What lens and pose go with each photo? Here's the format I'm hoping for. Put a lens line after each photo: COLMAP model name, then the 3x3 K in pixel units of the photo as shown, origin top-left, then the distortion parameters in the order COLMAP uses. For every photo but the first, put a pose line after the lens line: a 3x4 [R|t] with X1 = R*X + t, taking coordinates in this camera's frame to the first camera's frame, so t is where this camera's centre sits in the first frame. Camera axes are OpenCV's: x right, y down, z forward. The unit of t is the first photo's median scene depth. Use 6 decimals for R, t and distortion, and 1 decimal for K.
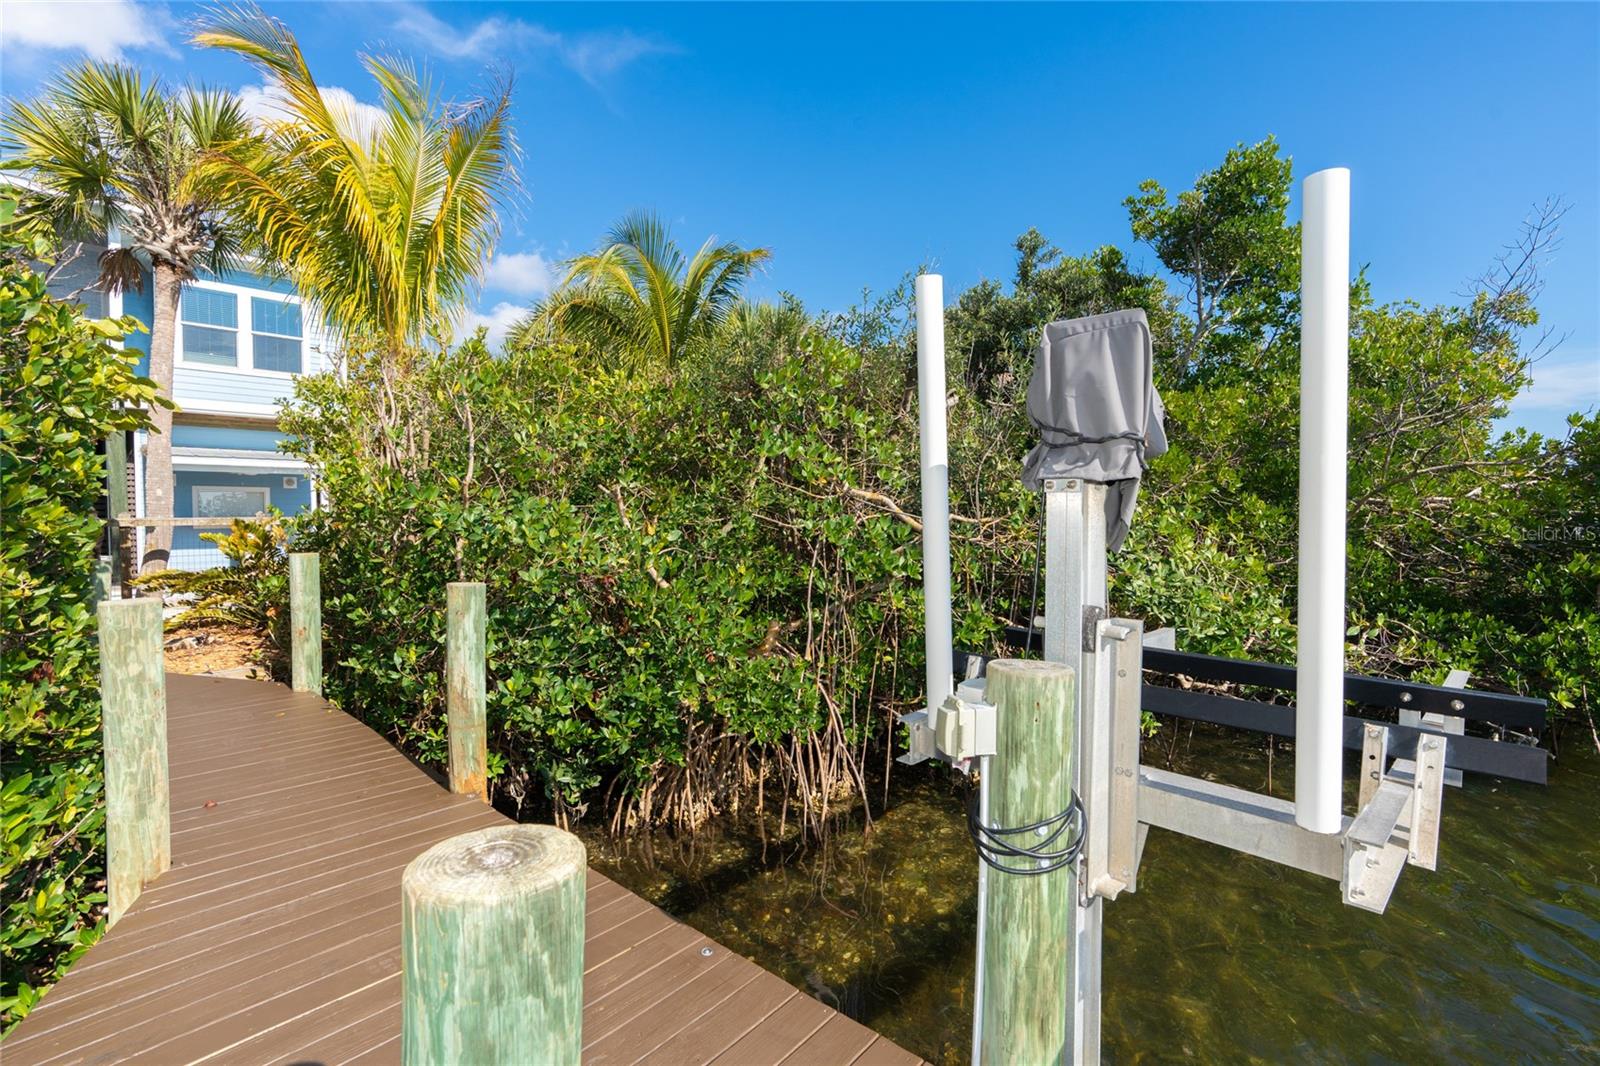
lens RADIAL K [[730.5, 0, 796.7], [0, 730.5, 535.9], [0, 0, 1]] dist [-0.006939, 0.003857]
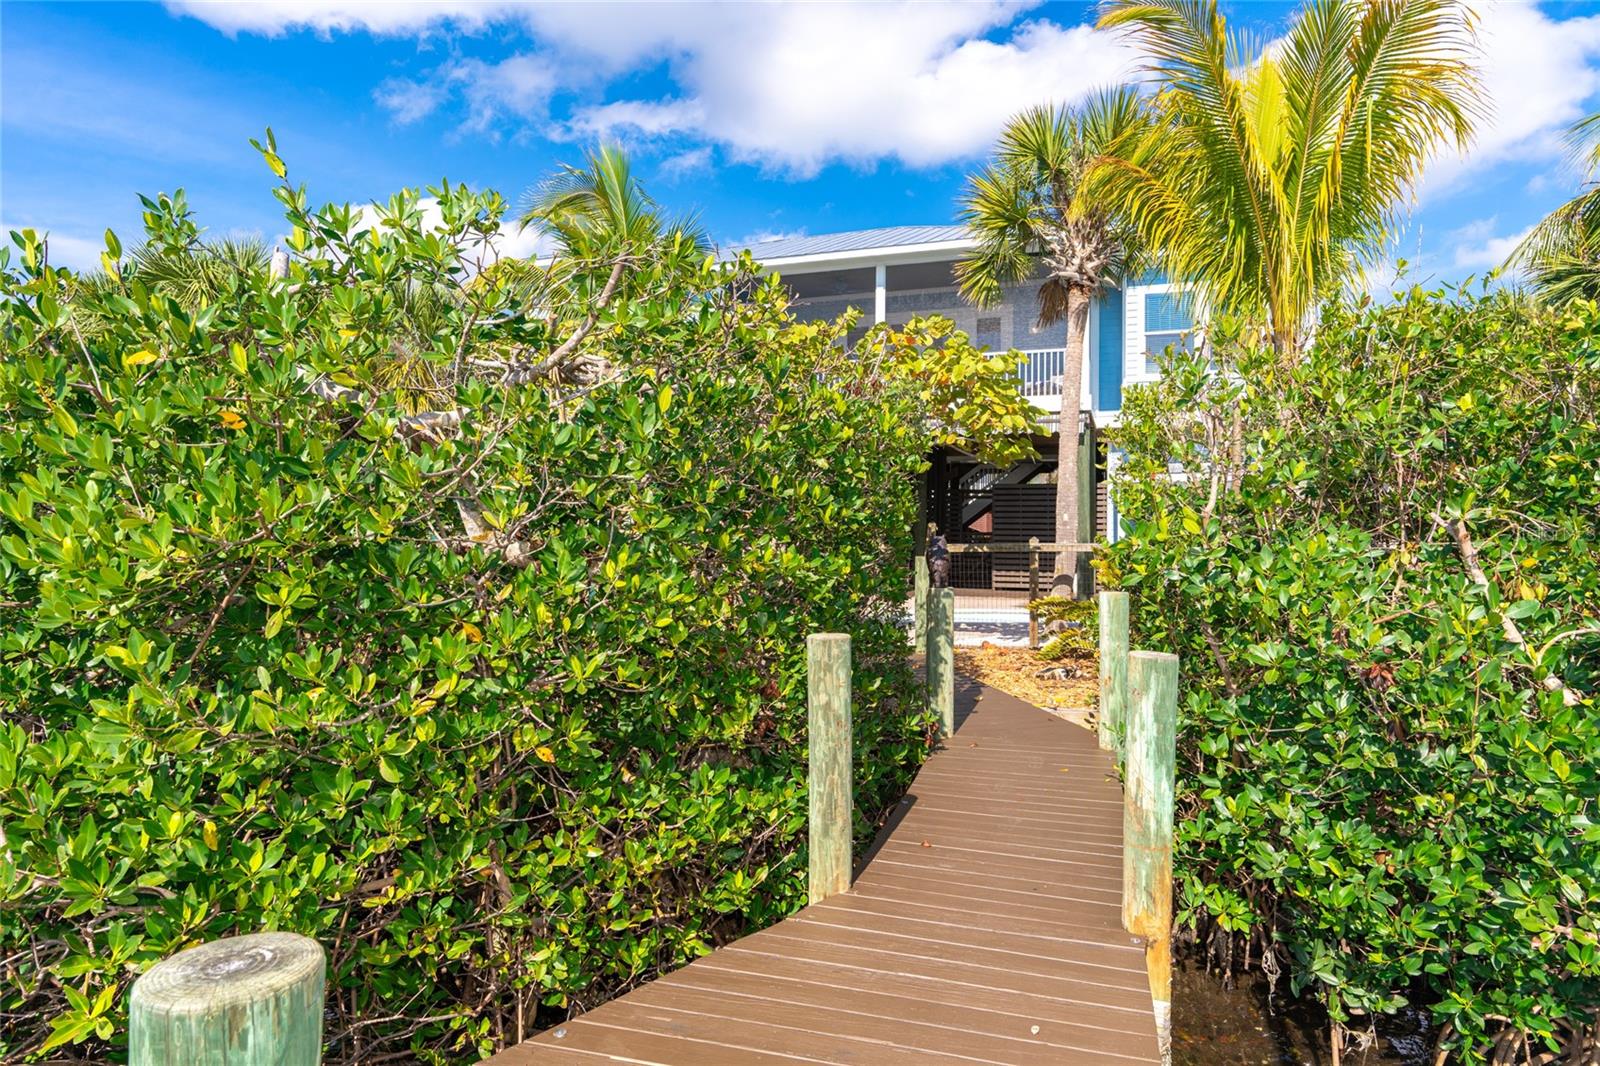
lens RADIAL K [[939.7, 0, 808.3], [0, 939.7, 534.1], [0, 0, 1]] dist [0.002706, 0.001867]
pose [[0.449232, 0.009678, -0.893363, 0.124175], [-0.032497, 0.999457, -0.005514, -0.020005], [0.892824, 0.031509, 0.449303, 0.123290]]
